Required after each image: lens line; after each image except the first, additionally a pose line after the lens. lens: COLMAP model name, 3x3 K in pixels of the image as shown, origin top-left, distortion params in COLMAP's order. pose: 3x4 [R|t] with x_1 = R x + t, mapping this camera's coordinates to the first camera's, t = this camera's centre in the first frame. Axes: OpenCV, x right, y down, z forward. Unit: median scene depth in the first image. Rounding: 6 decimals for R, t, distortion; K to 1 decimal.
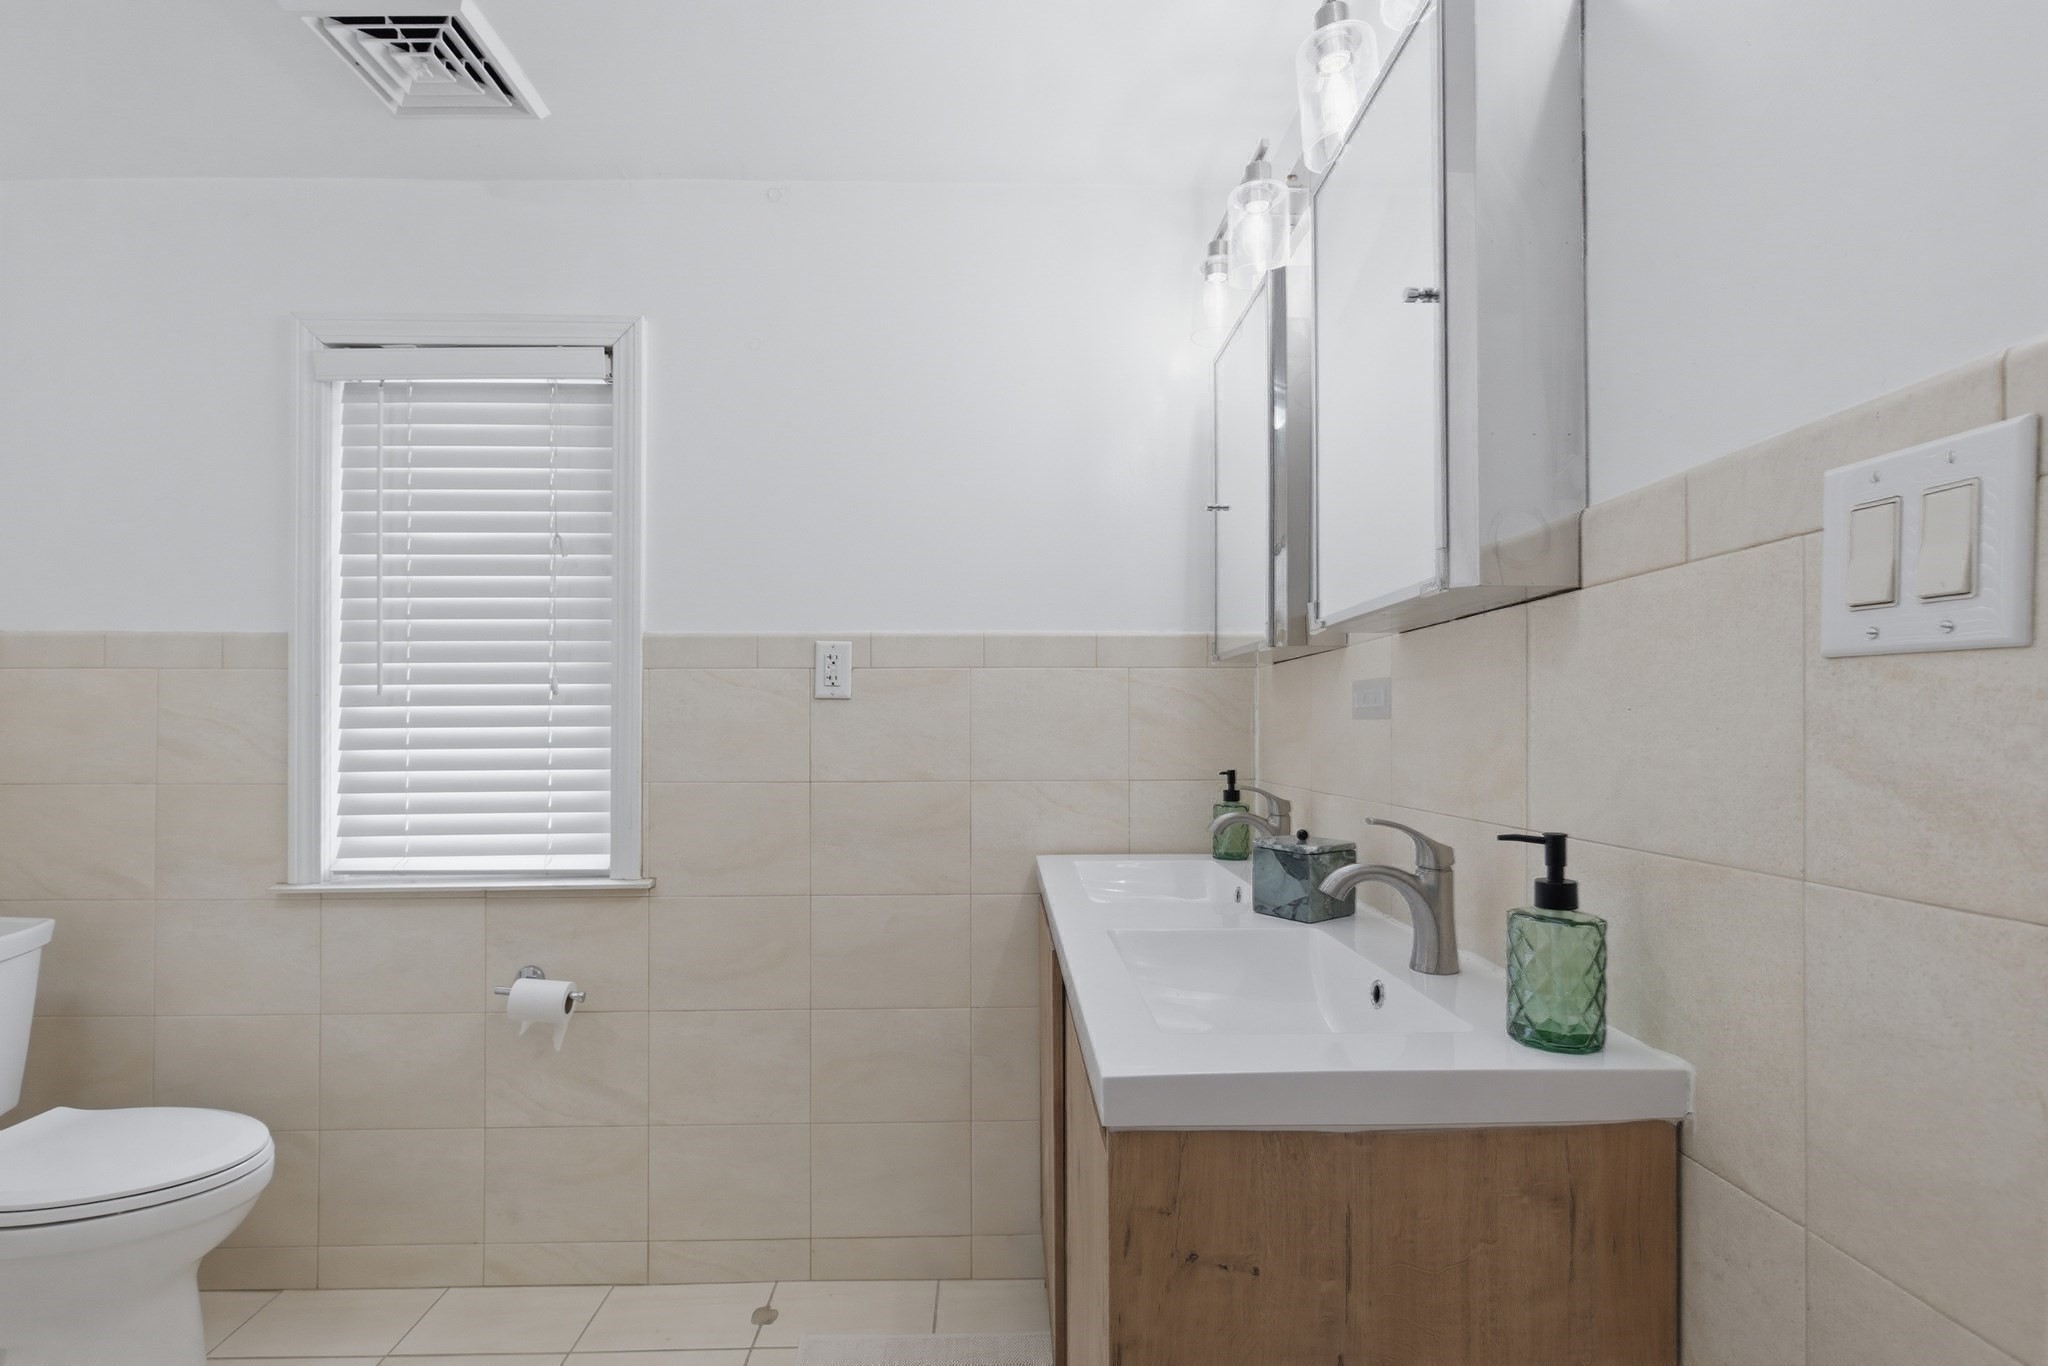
lens RADIAL K [[939.3, 0, 1023.0], [0, 939.3, 710.4], [0, 0, 1]] dist [0.000266, -0.000307]
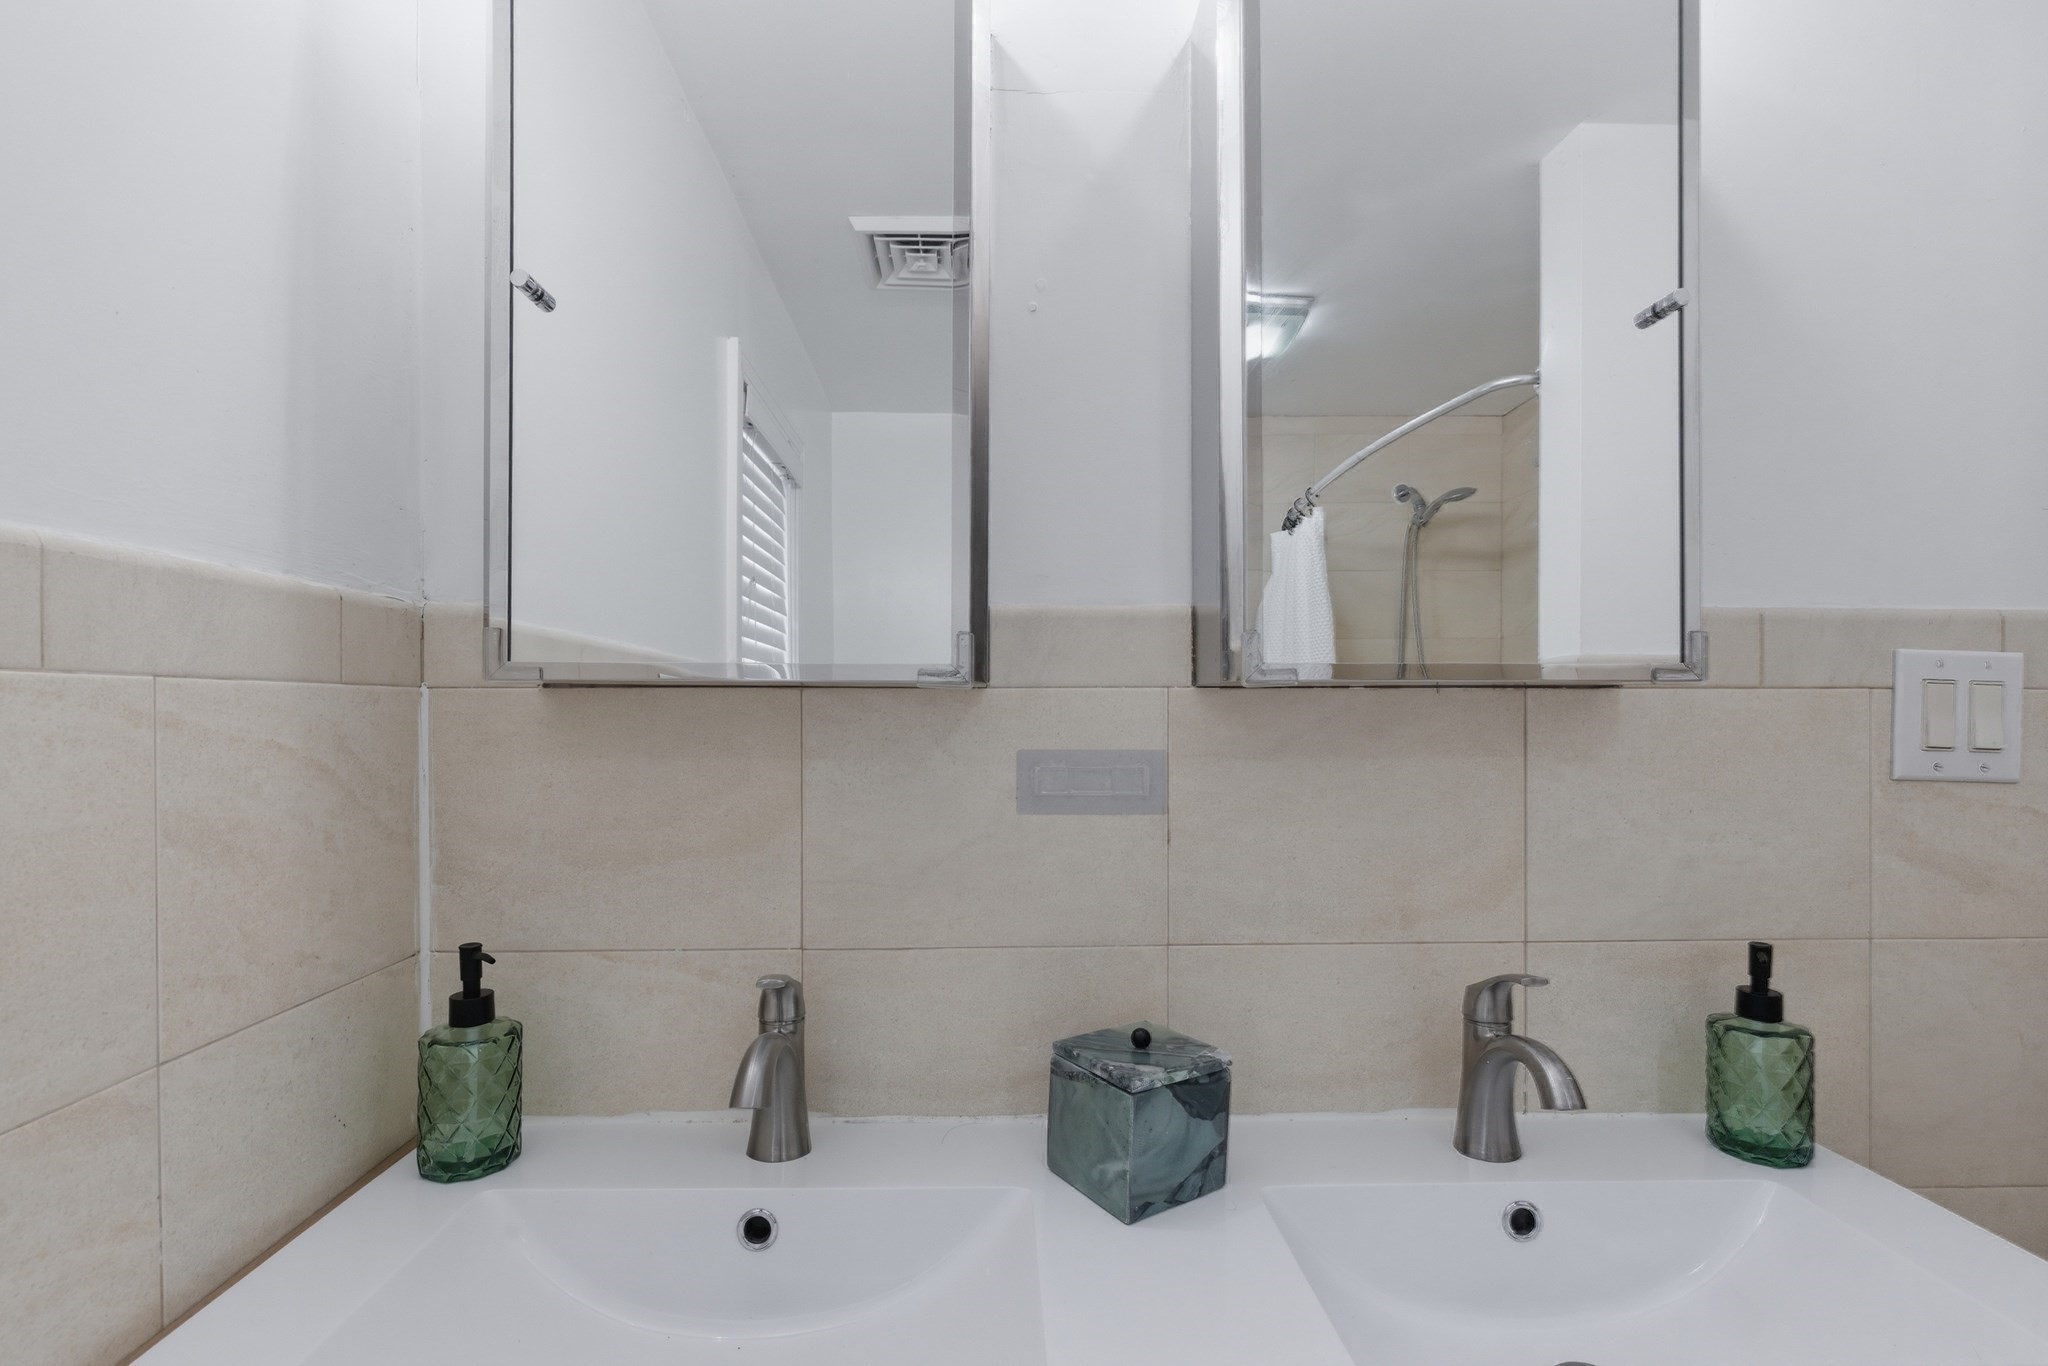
lens RADIAL K [[939.3, 0, 1023.0], [0, 939.3, 710.4], [0, 0, 1]] dist [0.000266, -0.000307]
pose [[-0.008279, 0.001968, 0.999964, -0.542312], [-0.023118, 0.999730, -0.002159, -0.122456], [-0.999698, -0.023135, -0.008231, 2.251441]]
